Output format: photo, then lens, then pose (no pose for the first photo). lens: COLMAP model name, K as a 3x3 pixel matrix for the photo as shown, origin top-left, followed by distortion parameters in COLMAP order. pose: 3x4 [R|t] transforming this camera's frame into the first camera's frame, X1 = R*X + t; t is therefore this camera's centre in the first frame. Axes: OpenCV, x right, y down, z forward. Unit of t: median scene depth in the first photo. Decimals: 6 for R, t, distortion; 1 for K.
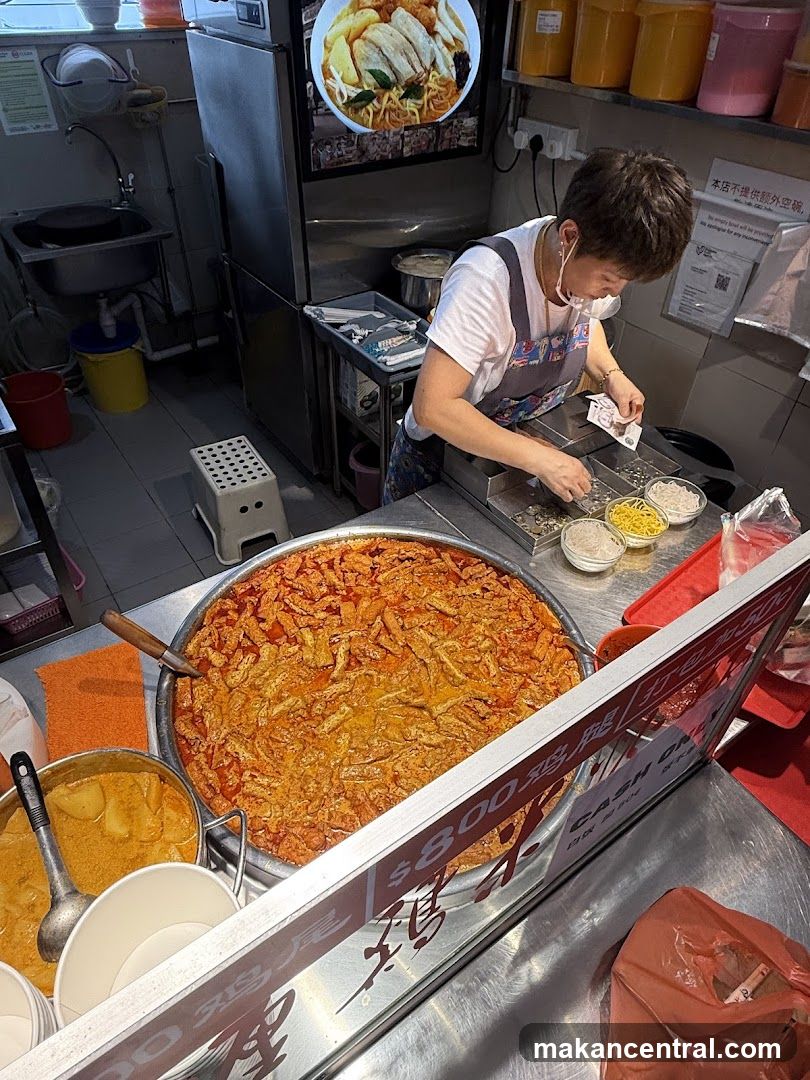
lens RADIAL K [[684.6, 0, 406.8], [0, 684.6, 537.6], [0, 0, 1]] dist [0.001956, 0.001780]
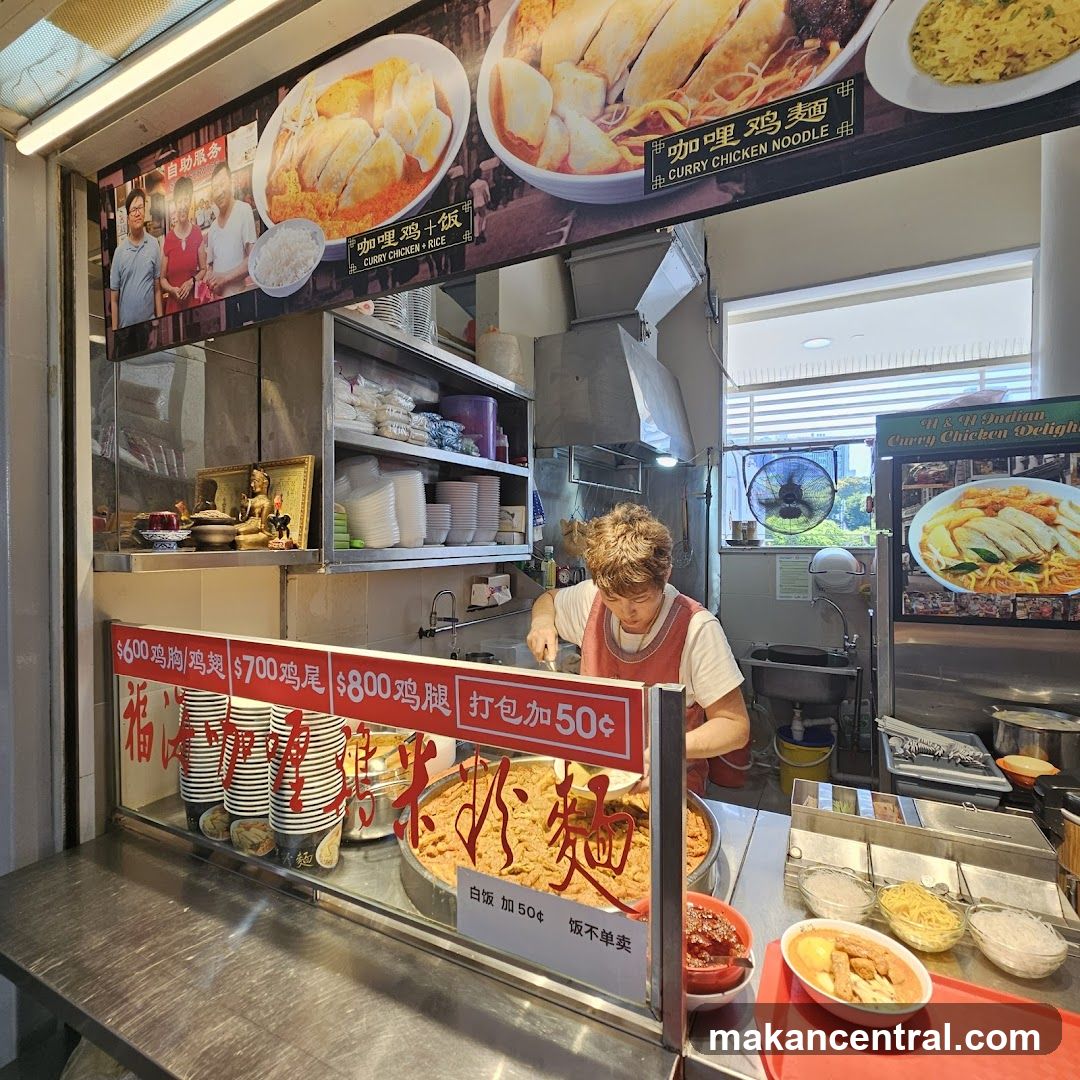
lens RADIAL K [[594.0, 0, 531.3], [0, 594.0, 545.4], [0, 0, 1]] dist [-0.003579, 0.000620]
pose [[0.456177, -0.008773, -0.889846, 0.503991], [-0.579317, 0.756114, -0.304440, 0.077651], [0.675496, 0.654381, 0.339839, 0.115495]]
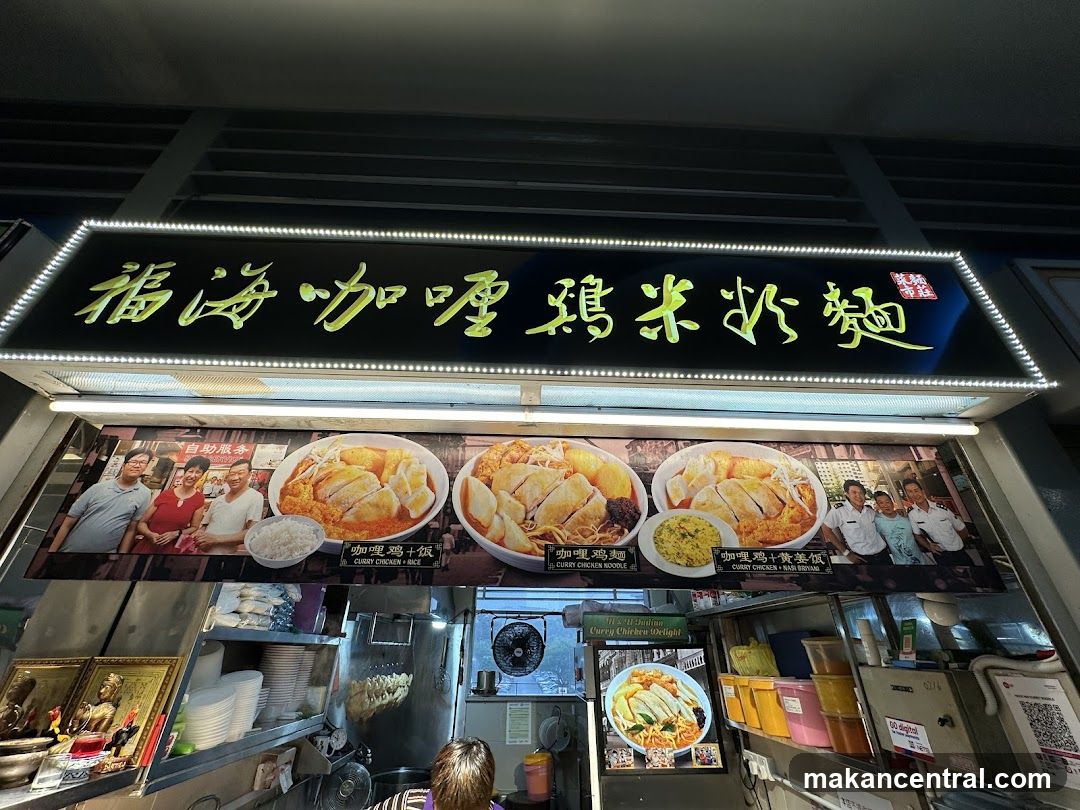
lens RADIAL K [[433.4, 0, 539.4], [0, 433.4, 403.5], [0, 0, 1]] dist [-0.000574, -0.000362]
pose [[0.837784, -0.288364, -0.463642, 0.510811], [-0.350325, 0.367430, -0.861550, 0.142749], [0.418796, 0.884218, 0.206806, -0.138225]]
